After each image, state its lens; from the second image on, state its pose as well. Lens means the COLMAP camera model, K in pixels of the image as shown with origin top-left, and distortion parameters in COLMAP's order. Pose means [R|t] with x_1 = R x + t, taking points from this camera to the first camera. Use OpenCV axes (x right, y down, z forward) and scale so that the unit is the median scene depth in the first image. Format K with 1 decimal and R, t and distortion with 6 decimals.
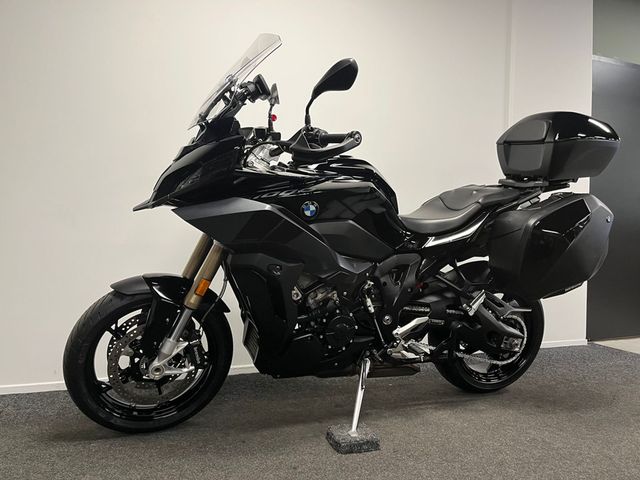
lens RADIAL K [[484.7, 0, 322.1], [0, 484.7, 243.3], [0, 0, 1]] dist [-0.009265, -0.008381]
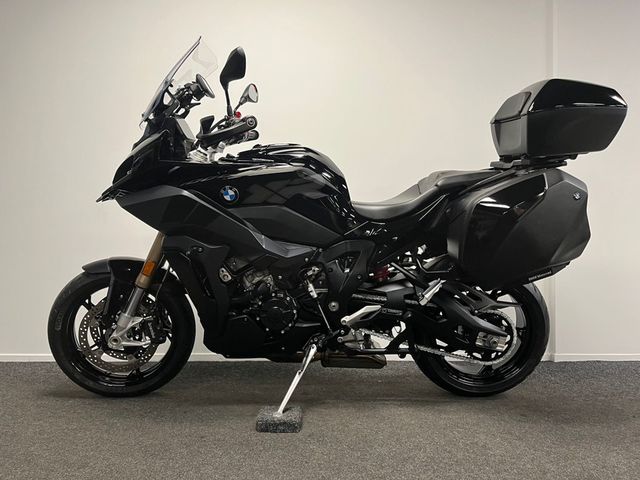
lens RADIAL K [[484.7, 0, 321.2], [0, 484.7, 240.8], [0, 0, 1]] dist [-0.009265, -0.008381]
pose [[0.952404, -0.009839, -0.304681, 0.423804], [0.000078, 0.999487, -0.032033, 0.057048], [0.304840, 0.030485, 0.951916, 0.048399]]
